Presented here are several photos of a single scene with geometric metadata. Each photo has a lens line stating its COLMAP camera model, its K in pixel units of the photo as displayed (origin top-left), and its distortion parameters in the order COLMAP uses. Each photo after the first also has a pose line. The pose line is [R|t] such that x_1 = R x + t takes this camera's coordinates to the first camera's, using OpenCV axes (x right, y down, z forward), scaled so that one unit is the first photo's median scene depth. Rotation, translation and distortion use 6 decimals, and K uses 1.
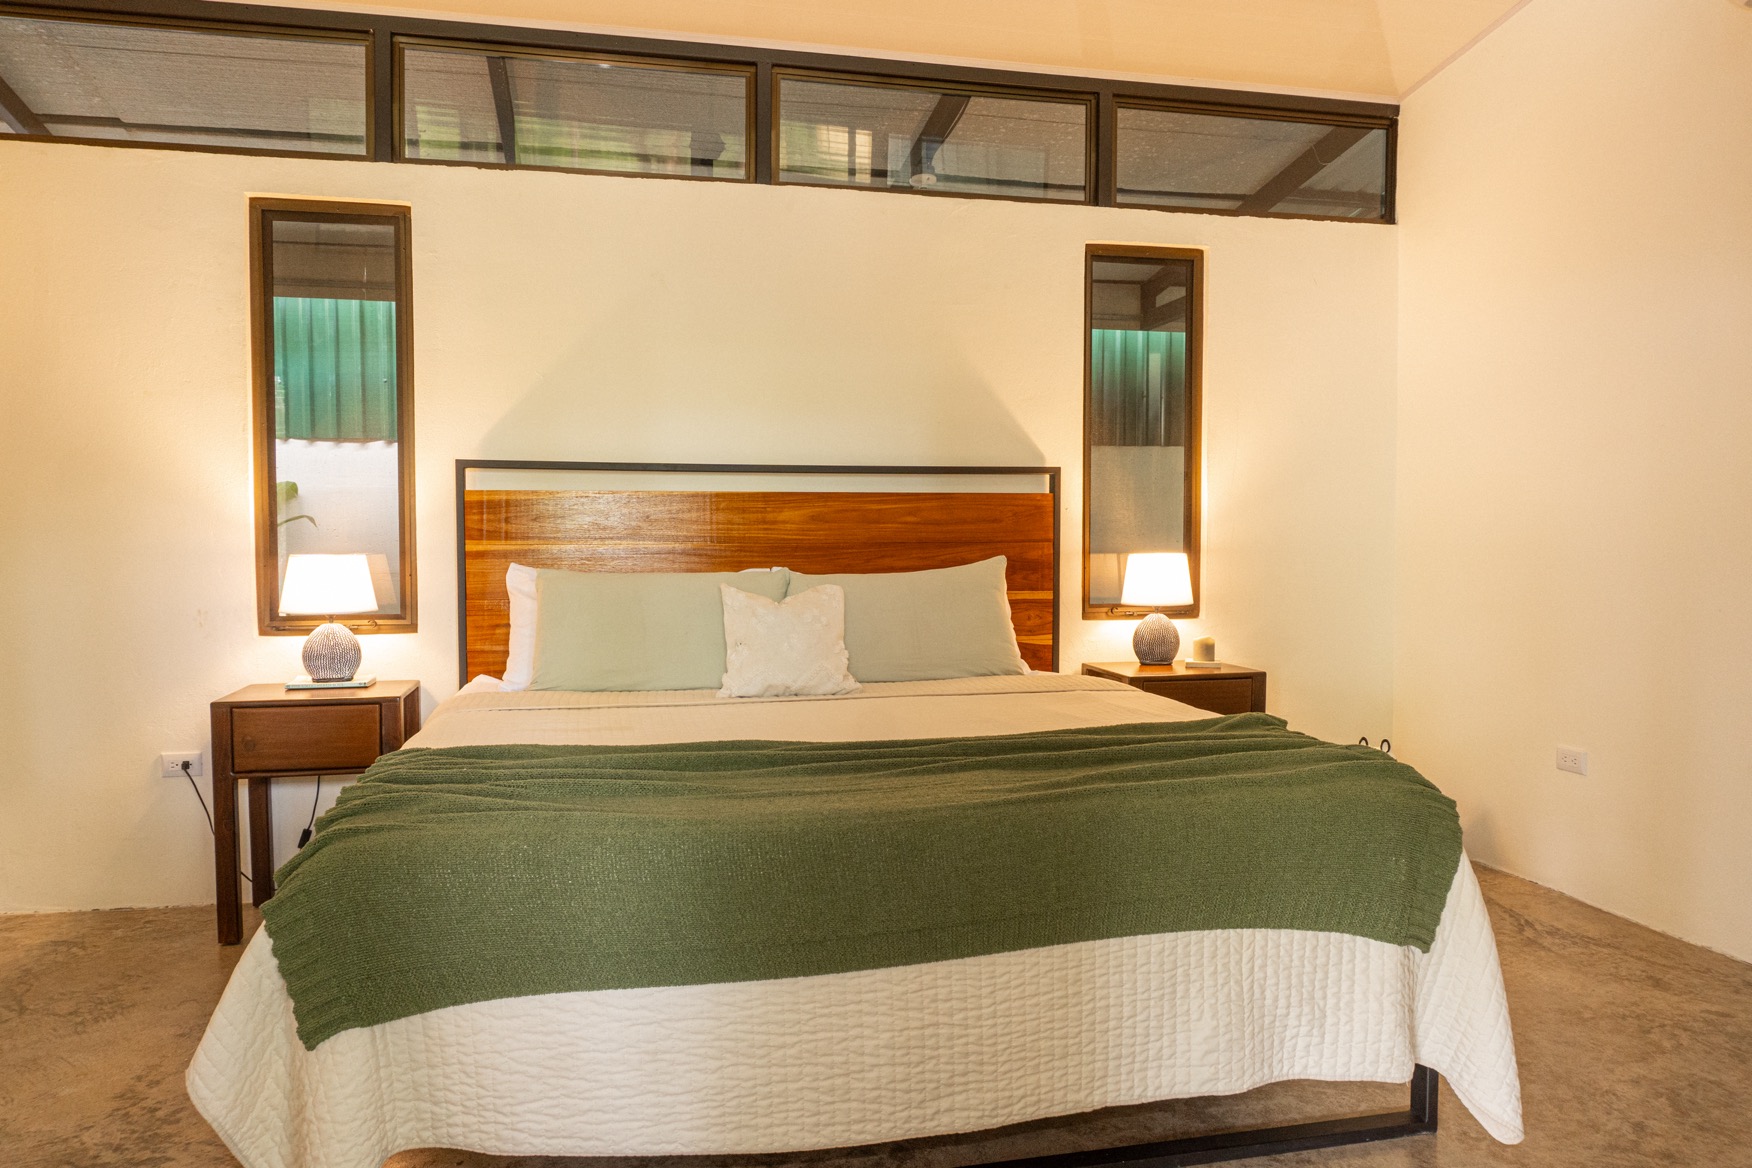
lens RADIAL K [[1231.1, 0, 876.0], [0, 1231.1, 584.0], [0, 0, 1]] dist [-0.004367, -0.007573]
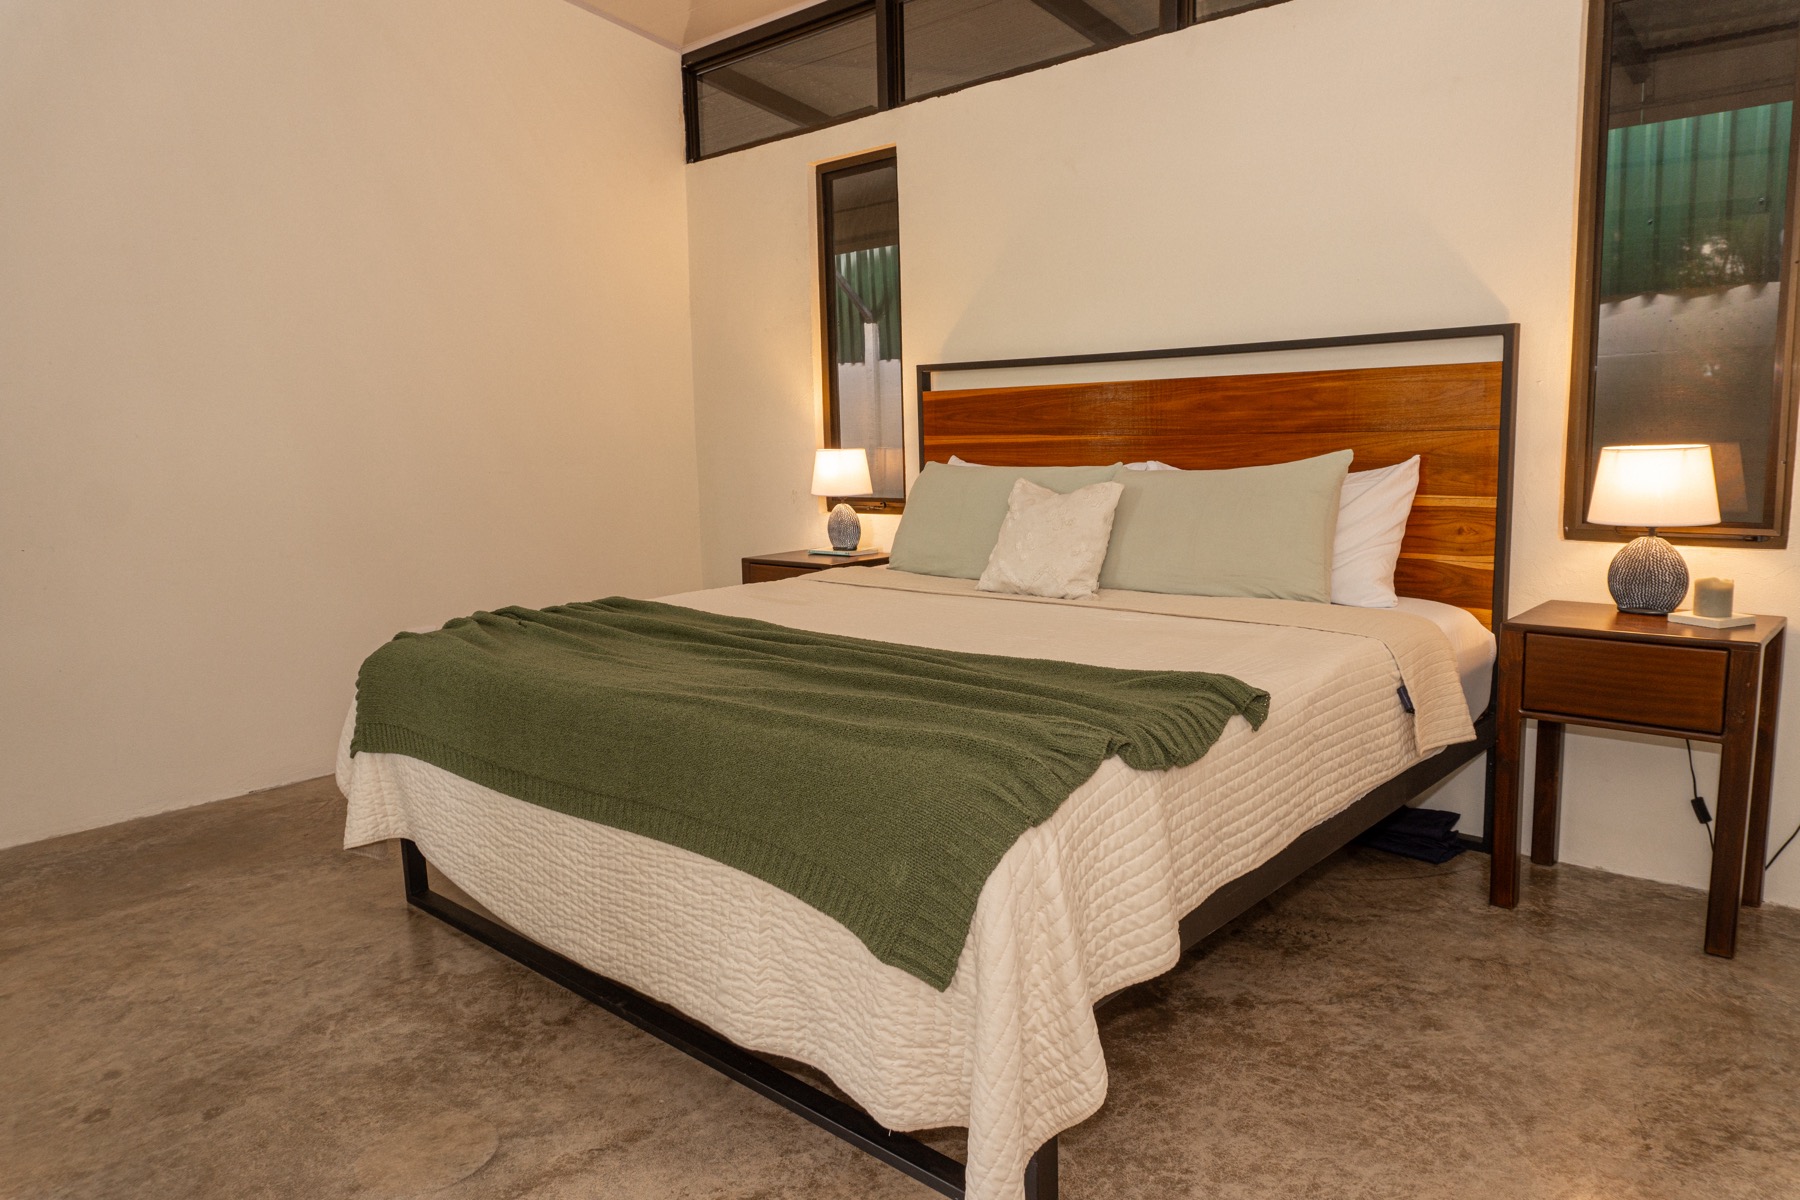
lens RADIAL K [[1231.6, 0, 900.0], [0, 1231.6, 600.0], [0, 0, 1]] dist [-0.004649, -0.003383]
pose [[0.551224, 0.103886, -0.827865, 0.593728], [-0.006573, 0.992728, 0.120197, -0.020171], [0.834331, -0.060814, 0.547899, 0.321363]]
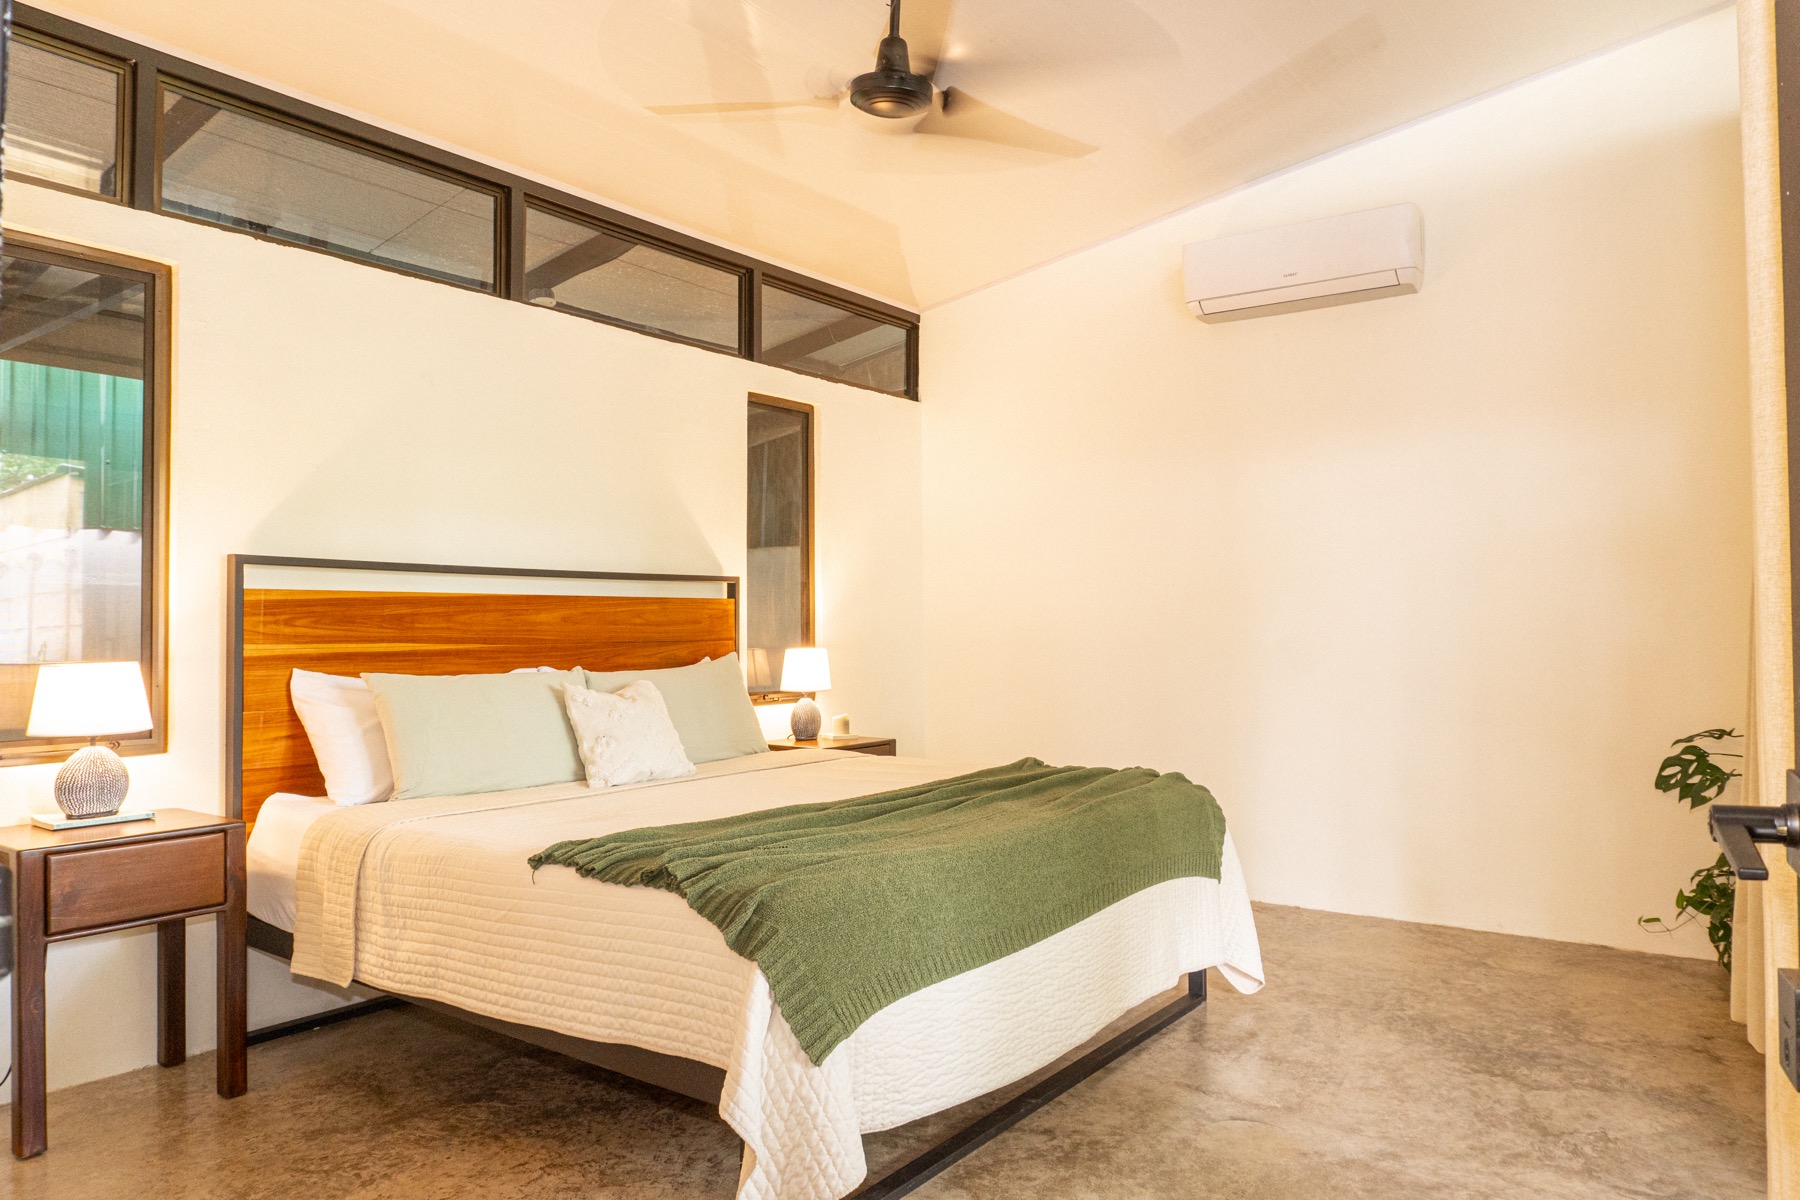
lens RADIAL K [[1264.8, 0, 900.0], [0, 1264.8, 600.0], [0, 0, 1]] dist [-0.004367, -0.007573]
pose [[0.745271, 0.011492, 0.666663, -0.562266], [0.031786, 0.998102, -0.052740, -0.004162], [-0.666004, 0.060497, 0.743491, -0.002005]]
